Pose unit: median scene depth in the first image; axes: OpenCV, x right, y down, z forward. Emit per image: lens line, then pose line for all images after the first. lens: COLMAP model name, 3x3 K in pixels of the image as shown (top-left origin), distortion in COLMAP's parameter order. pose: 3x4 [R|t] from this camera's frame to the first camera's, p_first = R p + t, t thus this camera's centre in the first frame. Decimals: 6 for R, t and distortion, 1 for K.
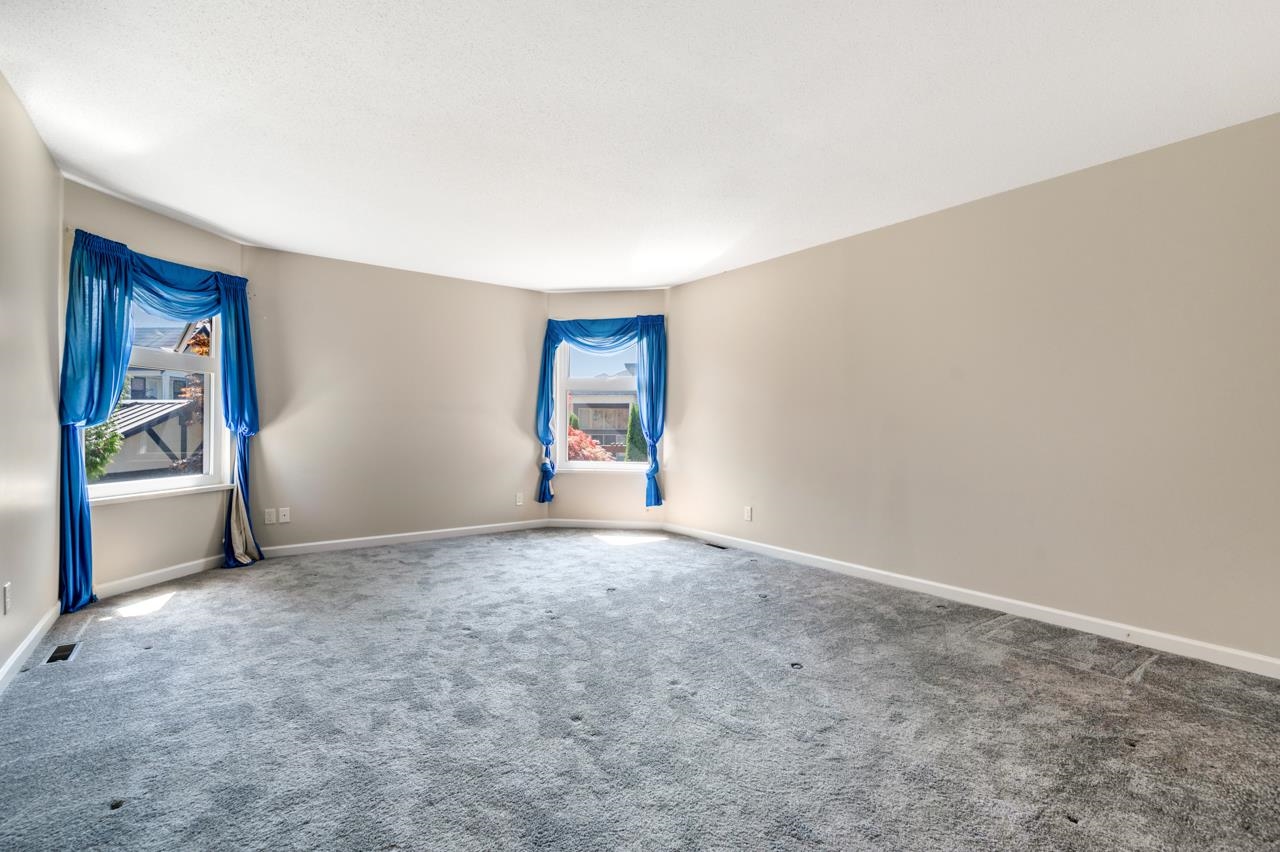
lens RADIAL K [[576.9, 0, 639.5], [0, 576.9, 404.2], [0, 0, 1]] dist [0.000260, 0.000268]
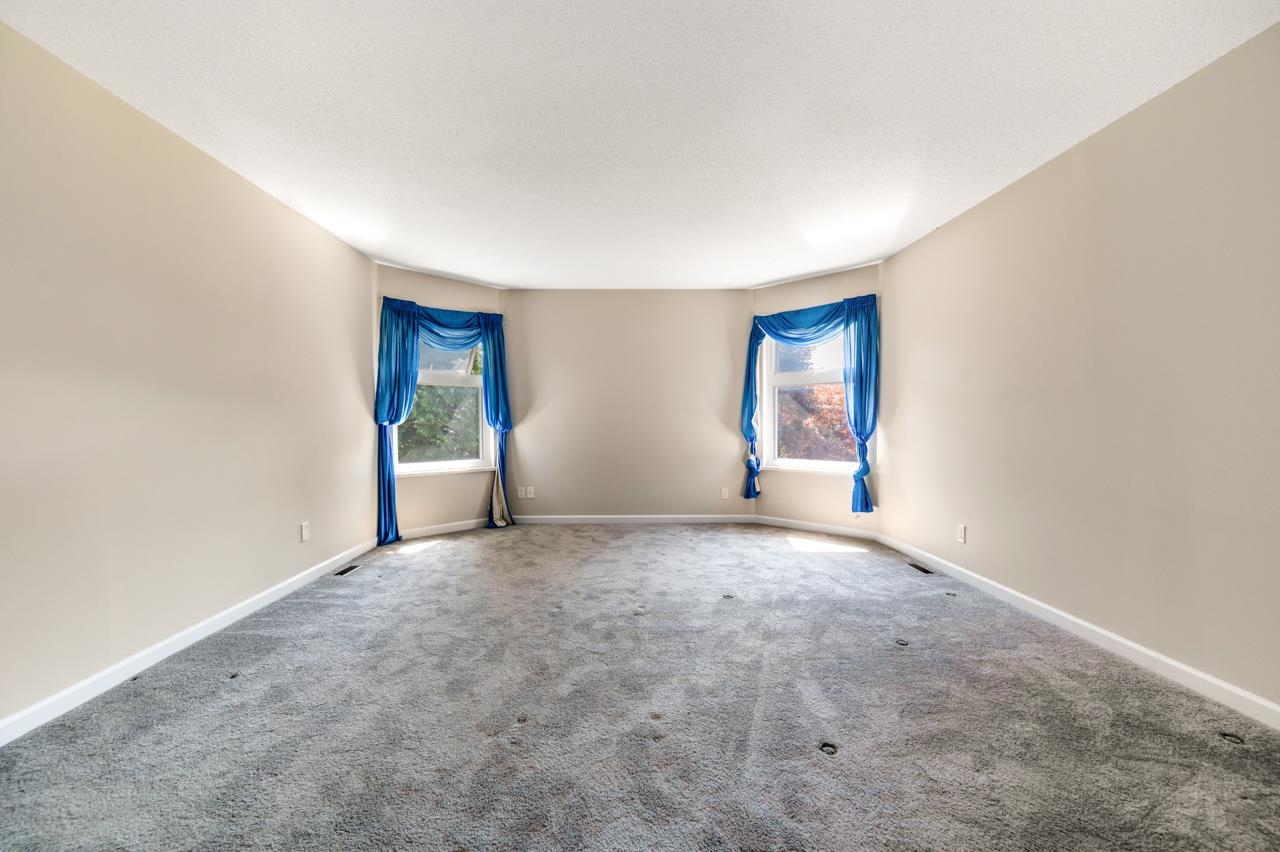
lens RADIAL K [[520.5, 0, 617.7], [0, 520.5, 420.2], [0, 0, 1]] dist [-0.000217, -0.000085]
pose [[0.810298, -0.009071, -0.585948, 0.225362], [0.028642, 0.999298, 0.024138, 0.005663], [0.585318, -0.036342, 0.809989, 0.160342]]
